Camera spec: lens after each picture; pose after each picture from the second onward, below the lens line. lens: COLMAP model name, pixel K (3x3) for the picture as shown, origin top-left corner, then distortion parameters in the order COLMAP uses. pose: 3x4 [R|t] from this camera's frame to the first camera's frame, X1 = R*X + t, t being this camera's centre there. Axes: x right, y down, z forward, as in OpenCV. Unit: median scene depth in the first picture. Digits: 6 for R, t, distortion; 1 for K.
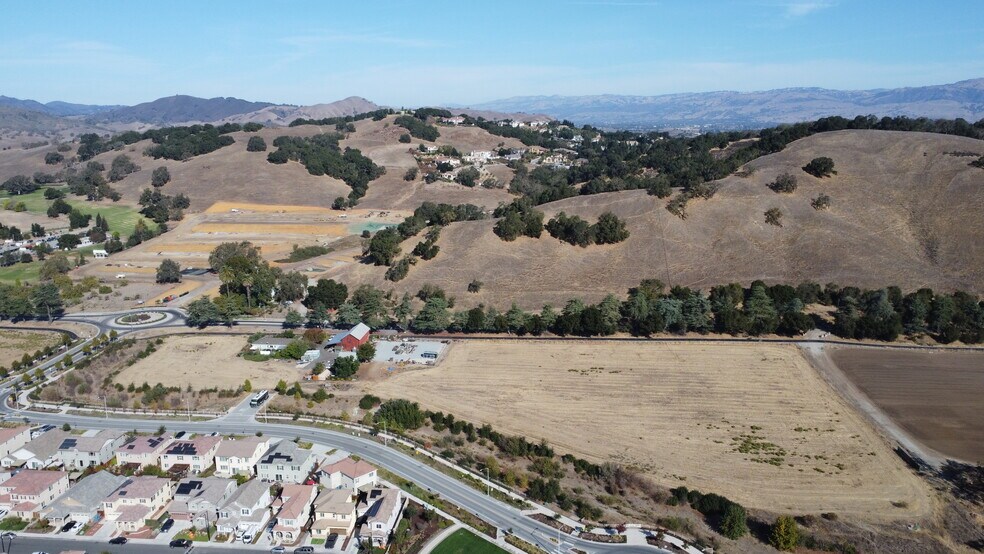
lens RADIAL K [[736.5, 0, 497.8], [0, 736.5, 276.7], [0, 0, 1]] dist [0.003376, -0.004885]
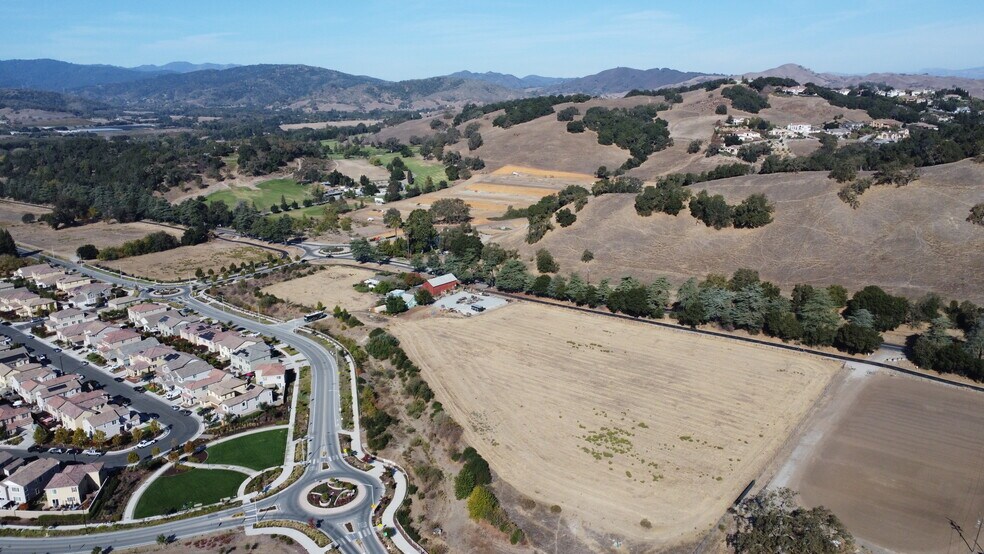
lens RADIAL K [[736.5, 0, 497.8], [0, 736.5, 276.7], [0, 0, 1]] dist [0.003376, -0.004885]
pose [[0.833285, 0.127678, -0.537899, 0.390418], [-0.106557, 0.991815, 0.070349, -0.016249], [0.542478, -0.001304, 0.840069, 0.066840]]
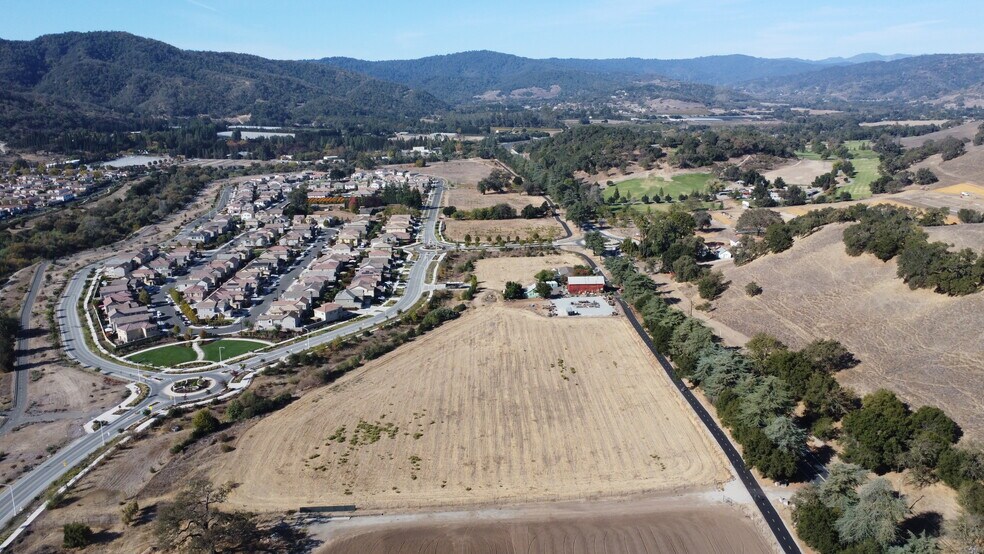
lens RADIAL K [[736.5, 0, 497.8], [0, 736.5, 276.7], [0, 0, 1]] dist [0.003376, -0.004885]
pose [[0.131484, 0.245417, -0.960460, 0.689450], [-0.203050, 0.954996, 0.216224, -0.116331], [0.970300, 0.166591, 0.175398, 0.522521]]
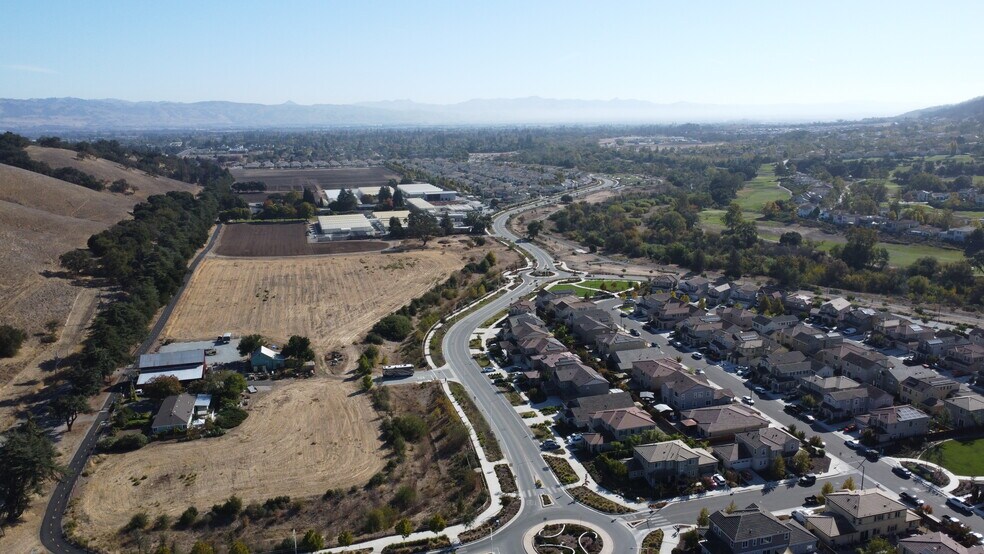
lens RADIAL K [[736.5, 0, 497.8], [0, 736.5, 276.7], [0, 0, 1]] dist [0.003376, -0.004885]
pose [[-0.361331, -0.191734, 0.912512, -0.716606], [0.211610, 0.936234, 0.280511, -0.097763], [-0.908108, 0.294454, -0.297718, 0.709758]]
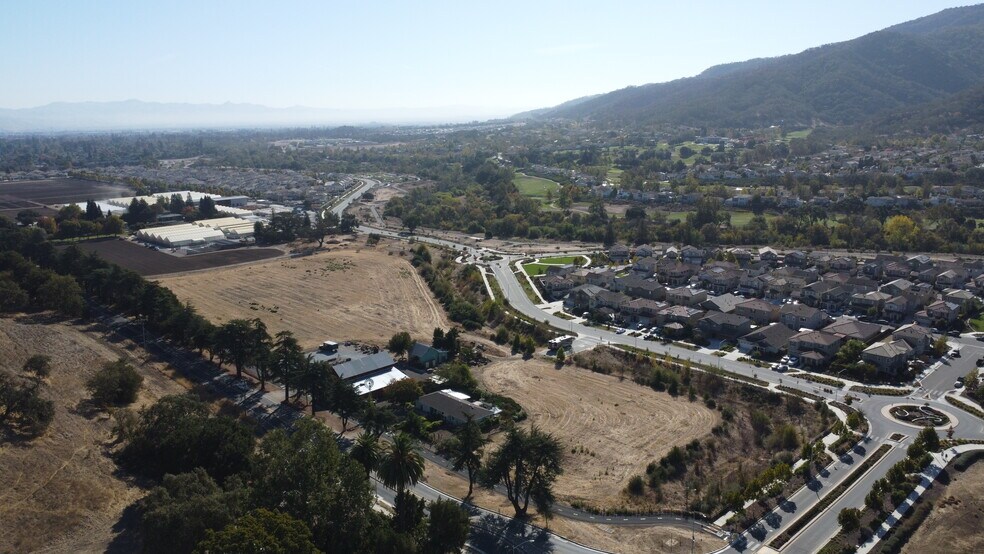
lens RADIAL K [[736.5, 0, 497.8], [0, 736.5, 276.7], [0, 0, 1]] dist [0.003376, -0.004885]
pose [[-0.766566, -0.121990, 0.630472, -0.524525], [0.156814, 0.916507, 0.367999, -0.162107], [-0.622724, 0.380963, -0.683434, 1.038869]]
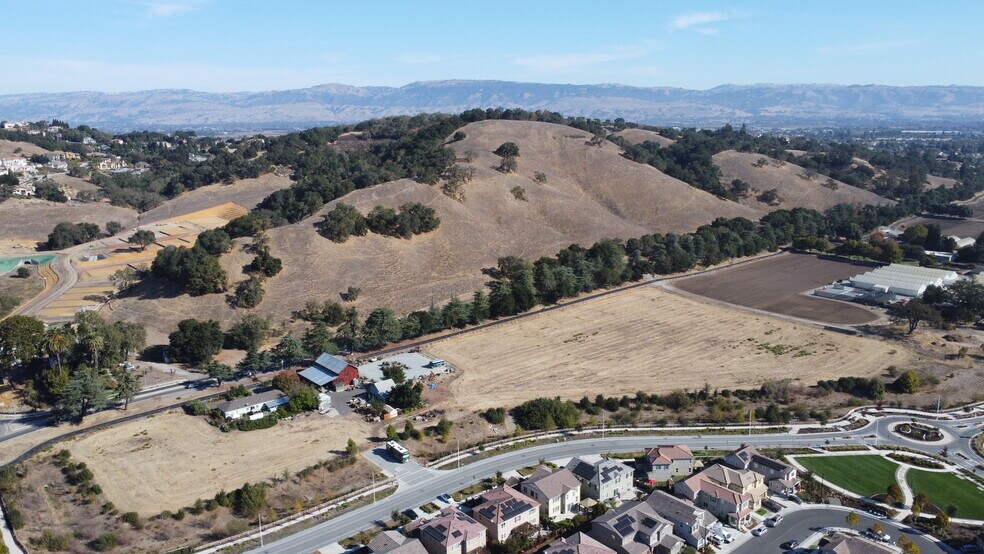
lens RADIAL K [[736.5, 0, 497.8], [0, 736.5, 276.7], [0, 0, 1]] dist [0.003376, -0.004885]
pose [[0.698431, -0.159955, 0.697574, -0.489401], [0.161878, 0.984751, 0.063728, -0.033640], [-0.697130, 0.068412, 0.713673, 0.219122]]
